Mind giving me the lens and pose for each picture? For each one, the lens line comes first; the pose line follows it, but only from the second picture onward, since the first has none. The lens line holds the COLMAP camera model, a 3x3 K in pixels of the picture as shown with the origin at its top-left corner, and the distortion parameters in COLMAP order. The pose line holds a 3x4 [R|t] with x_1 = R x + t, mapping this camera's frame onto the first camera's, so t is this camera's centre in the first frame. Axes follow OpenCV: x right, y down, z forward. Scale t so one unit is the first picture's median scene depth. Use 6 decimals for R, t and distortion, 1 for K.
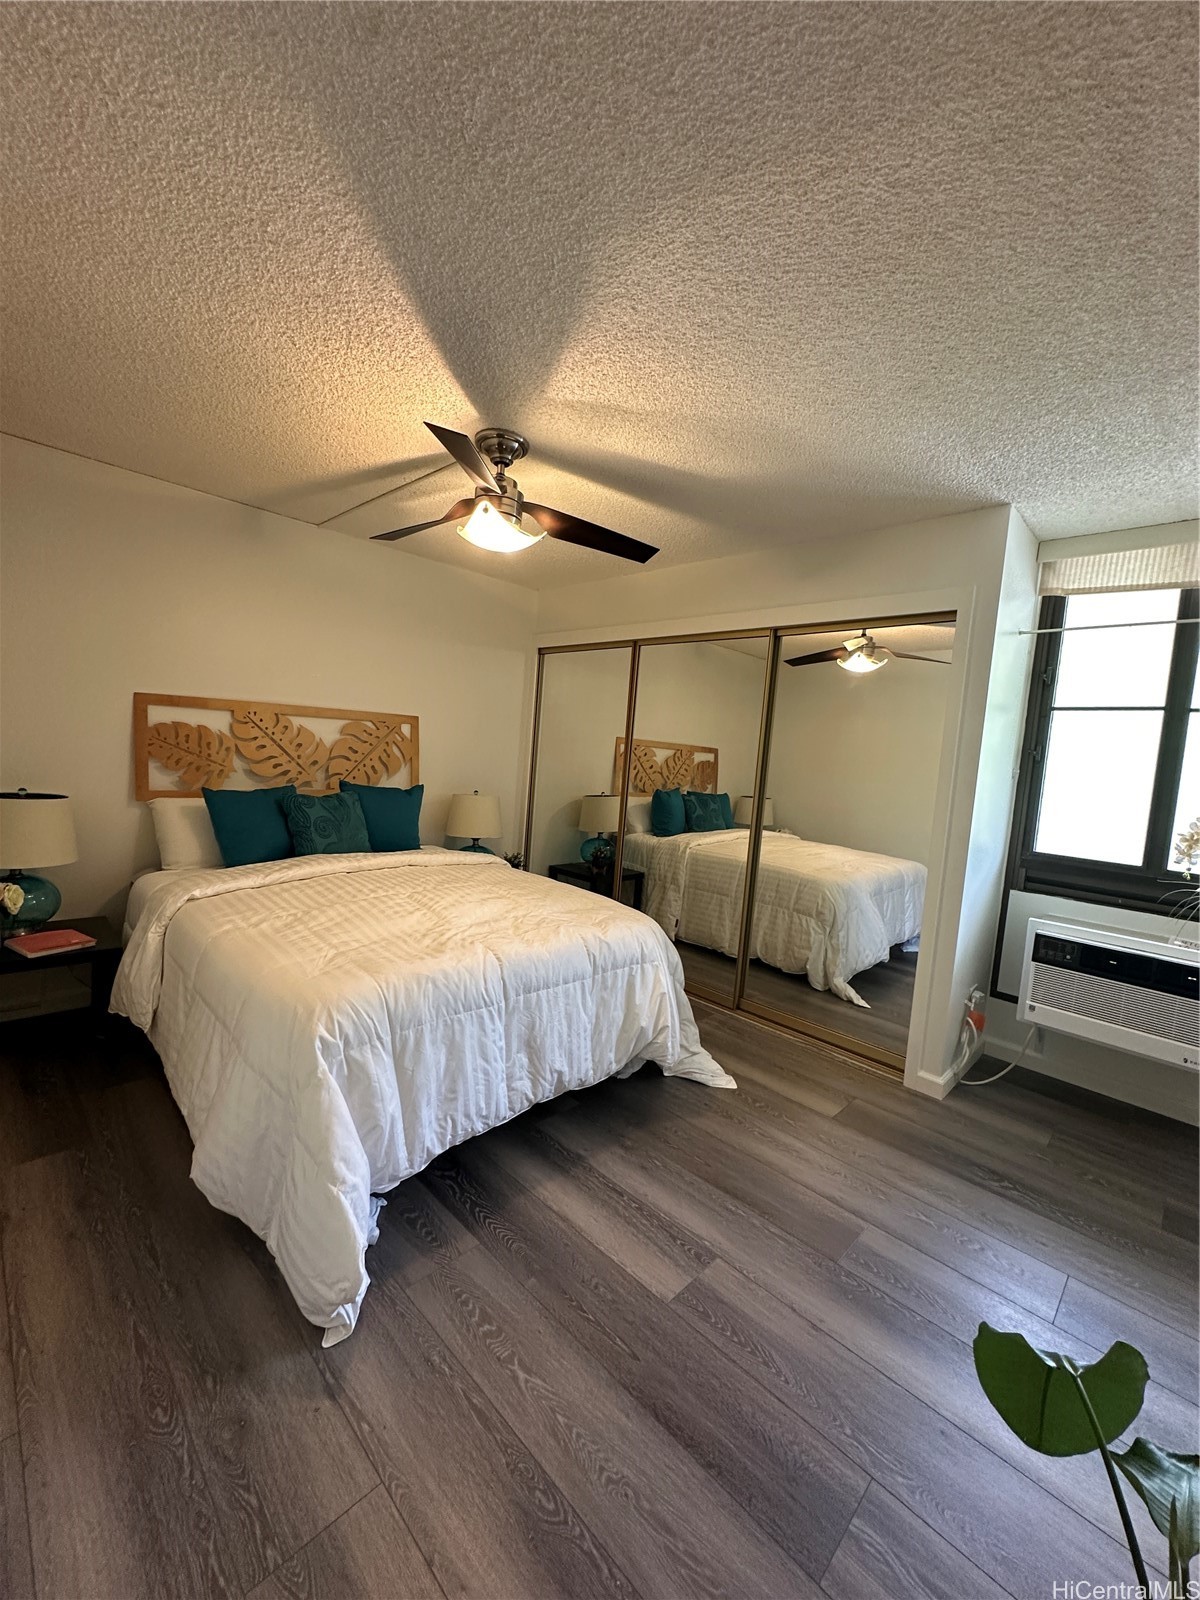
lens RADIAL K [[639.3, 0, 599.4], [0, 639.3, 796.5], [0, 0, 1]] dist [-0.001528, 0.000967]
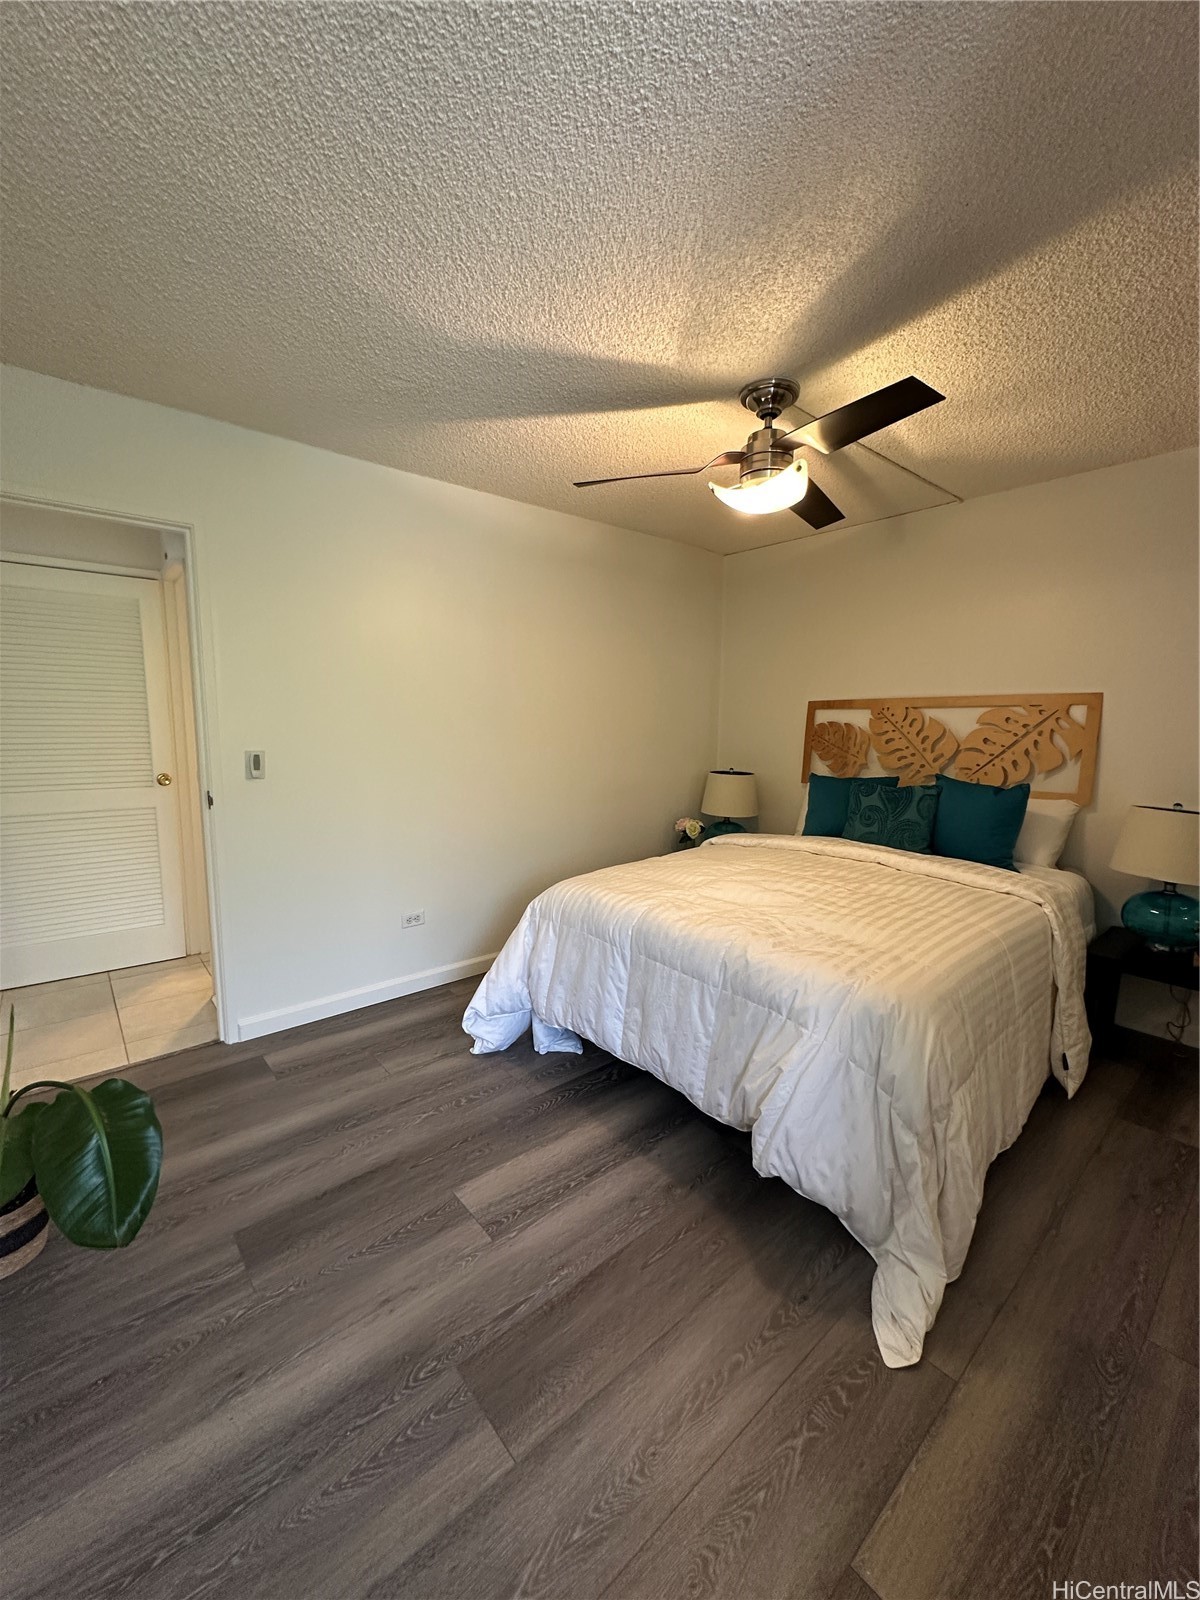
lens RADIAL K [[639.3, 0, 600.4], [0, 639.3, 796.3], [0, 0, 1]] dist [-0.001528, 0.000967]
pose [[-0.083296, 0.049063, -0.995316, 0.798154], [-0.090221, 0.994314, 0.056564, -0.001968], [0.992432, 0.094510, -0.078396, 0.860592]]
